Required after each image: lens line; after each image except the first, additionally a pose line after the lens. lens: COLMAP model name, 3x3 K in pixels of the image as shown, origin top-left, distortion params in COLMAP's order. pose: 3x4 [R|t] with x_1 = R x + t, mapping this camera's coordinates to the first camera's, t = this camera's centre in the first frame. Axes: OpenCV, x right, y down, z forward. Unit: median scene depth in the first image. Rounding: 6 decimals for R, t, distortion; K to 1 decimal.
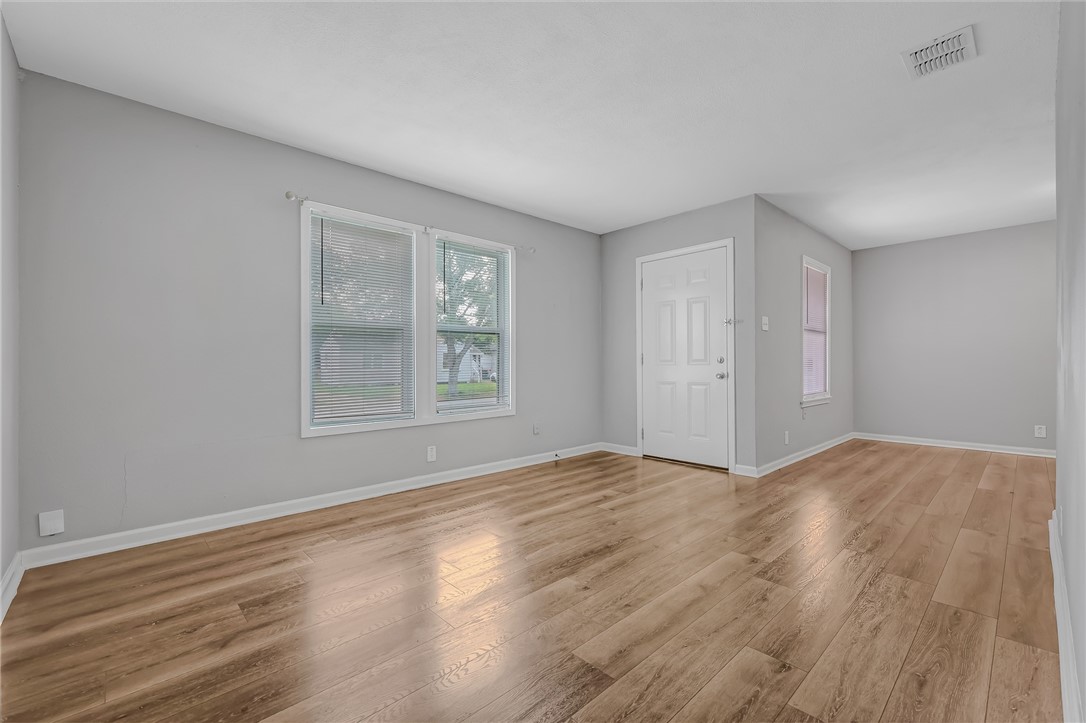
lens RADIAL K [[457.8, 0, 574.6], [0, 457.8, 365.4], [0, 0, 1]] dist [-0.001049, -0.000123]
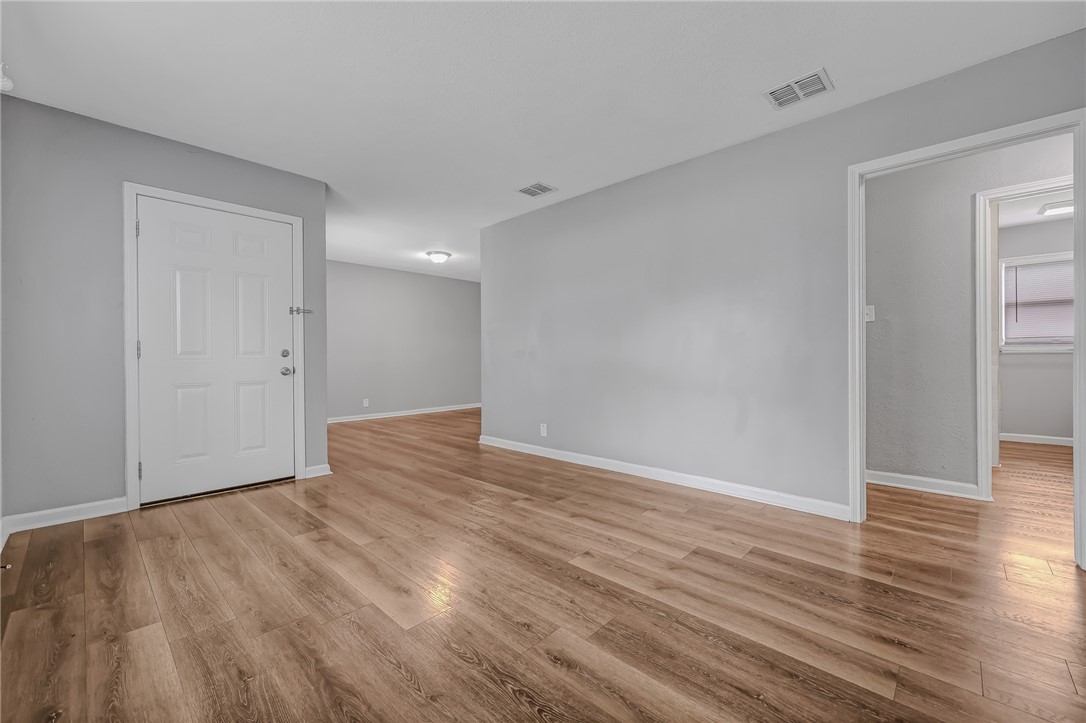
lens RADIAL K [[440.3, 0, 523.3], [0, 440.3, 357.6], [0, 0, 1]] dist [-0.001561, -0.000281]
pose [[0.001650, 0.001799, 0.999997, -0.561984], [0.007049, 0.999974, -0.001811, 0.001748], [-0.999974, 0.007052, 0.001638, 0.608502]]
